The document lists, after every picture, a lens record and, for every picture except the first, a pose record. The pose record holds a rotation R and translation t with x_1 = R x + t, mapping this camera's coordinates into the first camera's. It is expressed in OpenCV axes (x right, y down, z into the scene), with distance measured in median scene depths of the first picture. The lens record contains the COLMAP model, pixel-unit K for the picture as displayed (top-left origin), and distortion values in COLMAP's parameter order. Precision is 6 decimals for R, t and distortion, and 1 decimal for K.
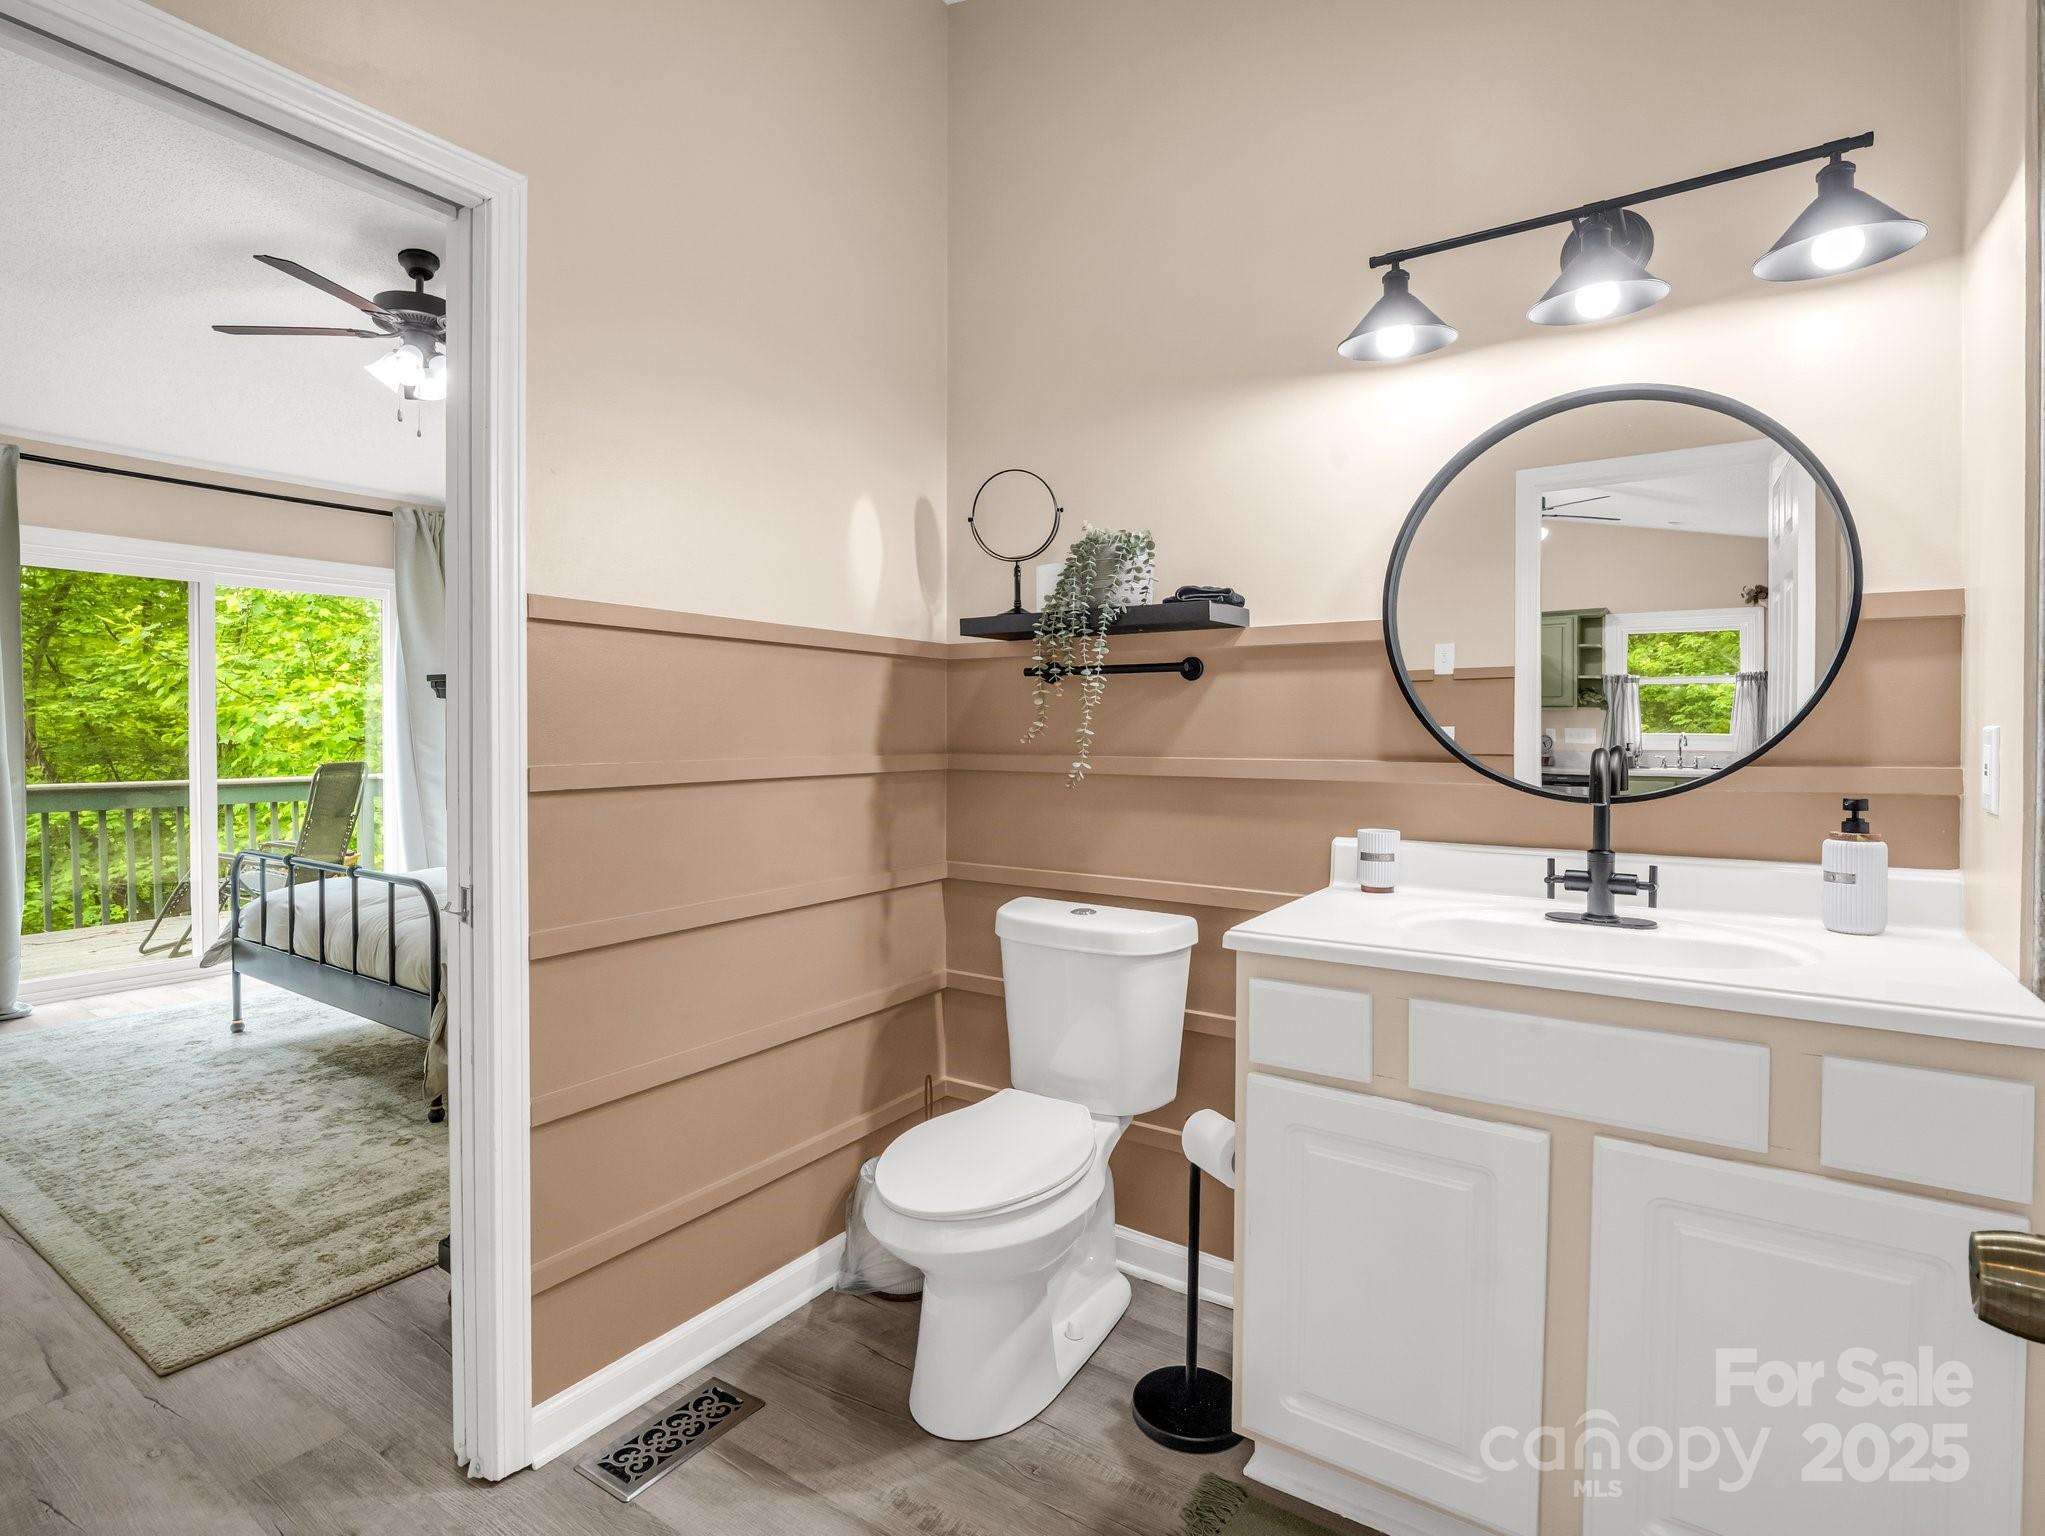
lens RADIAL K [[1030.9, 0, 1015.9], [0, 1030.9, 748.5], [0, 0, 1]] dist [-0.005527, -0.000233]
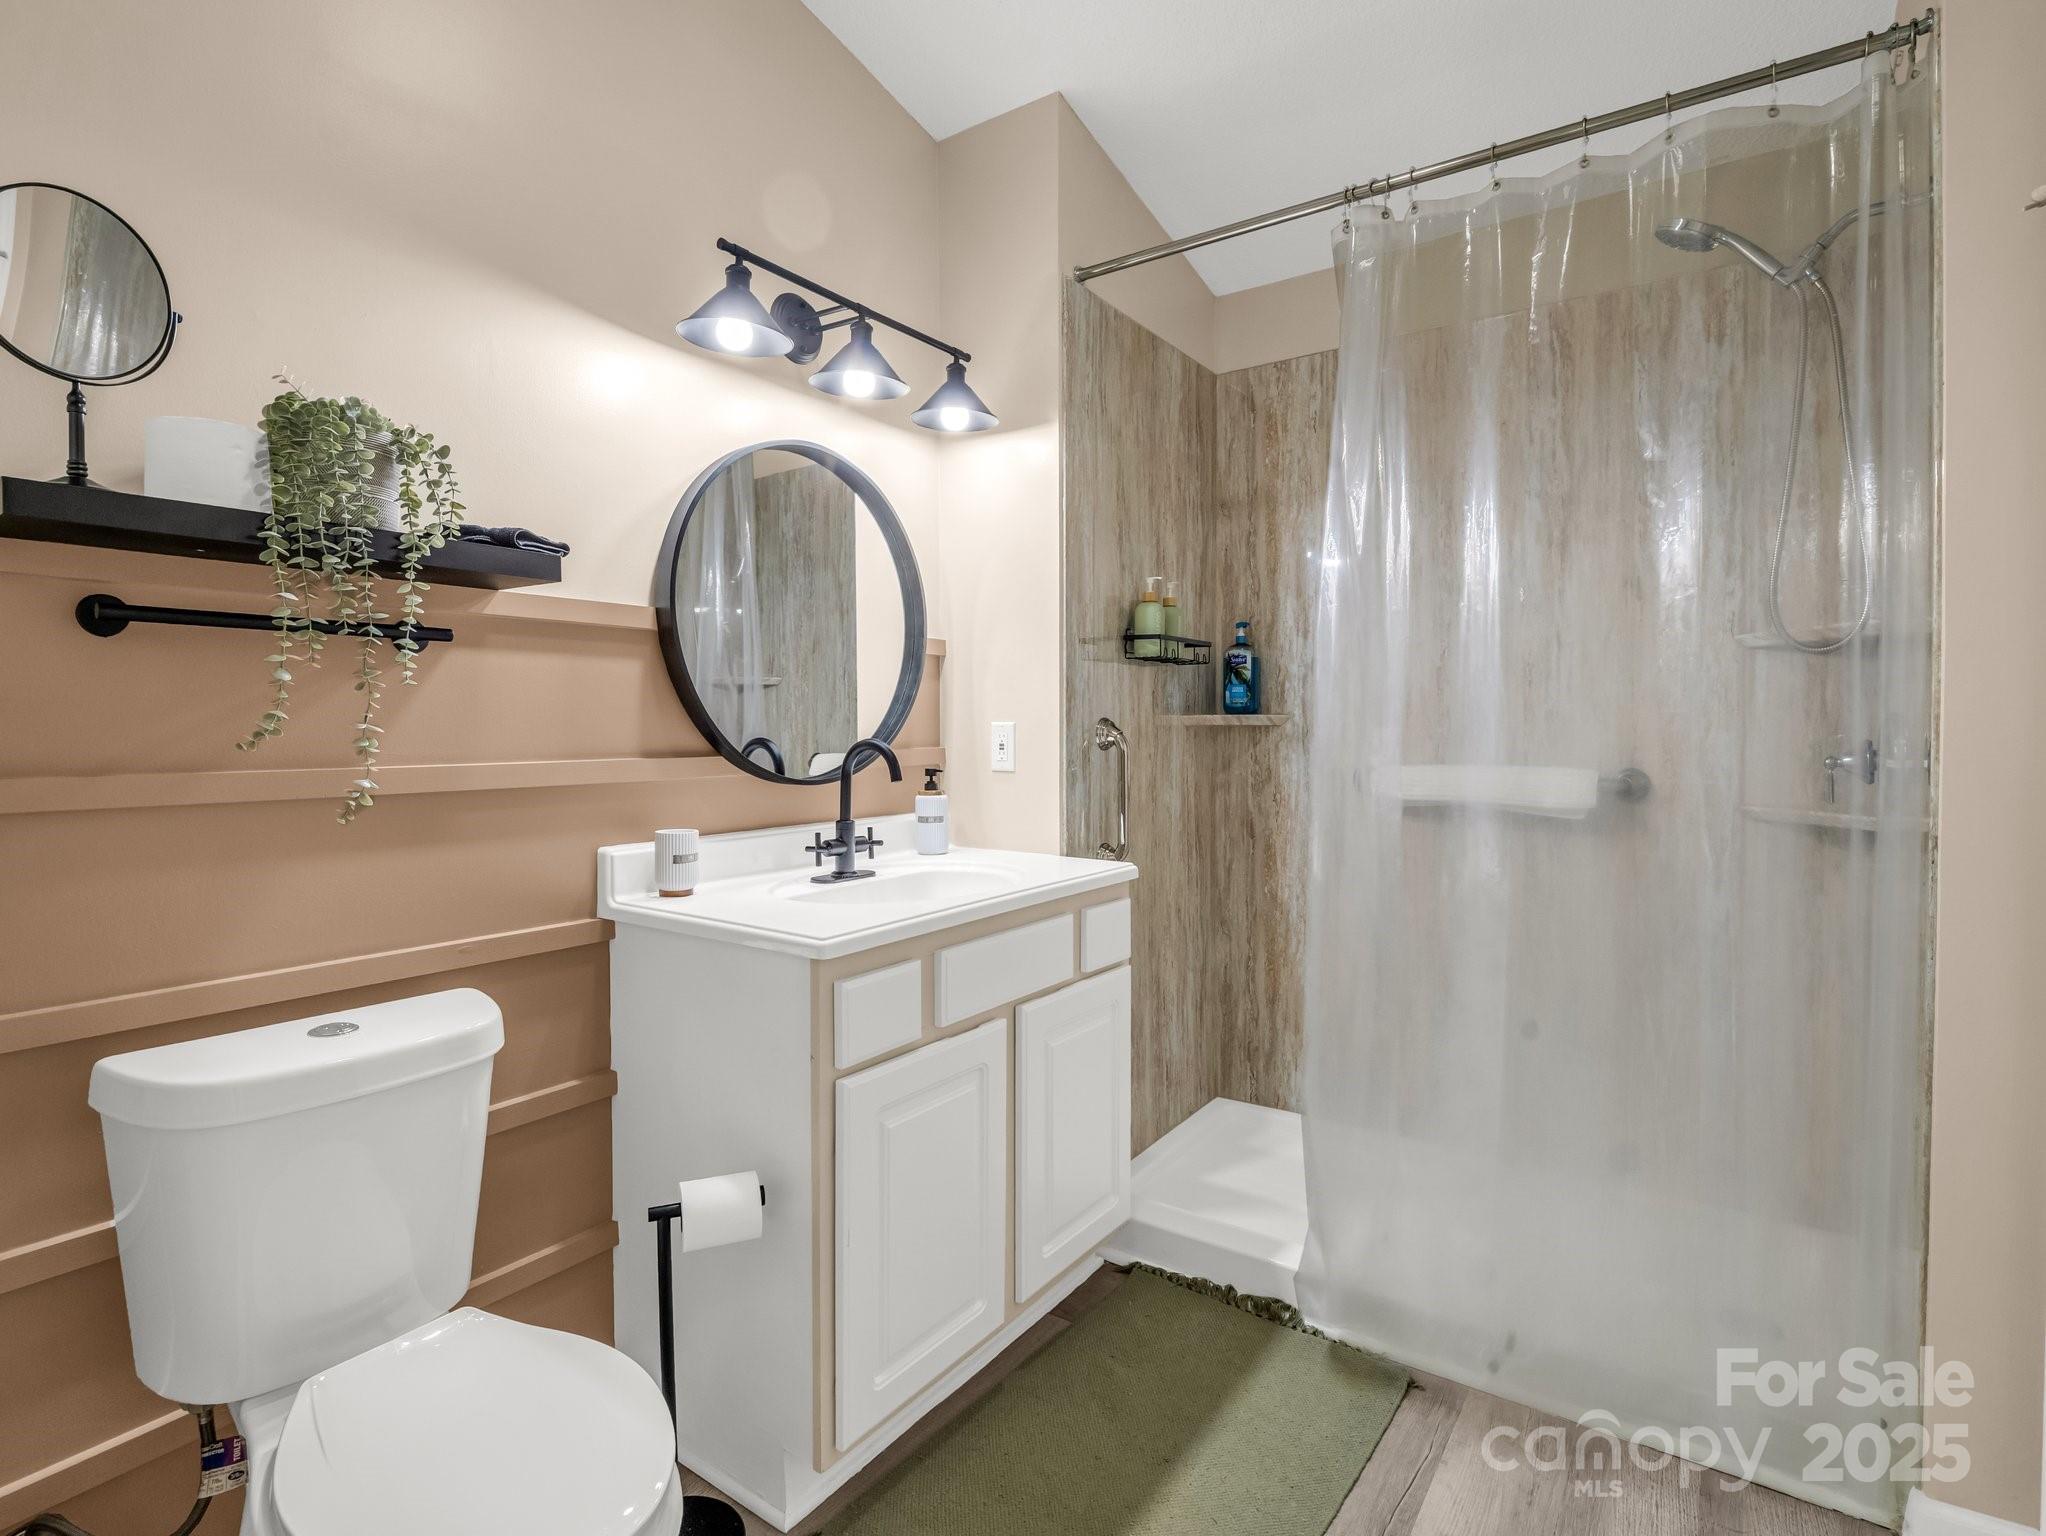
lens RADIAL K [[1022.4, 0, 1018.5], [0, 1022.4, 747.2], [0, 0, 1]] dist [-0.005897, -0.001616]
pose [[0.020649, -0.024838, 0.999478, -0.652859], [0.016434, 0.999565, 0.024501, -0.016527], [-0.999652, 0.015920, 0.021049, 0.741061]]
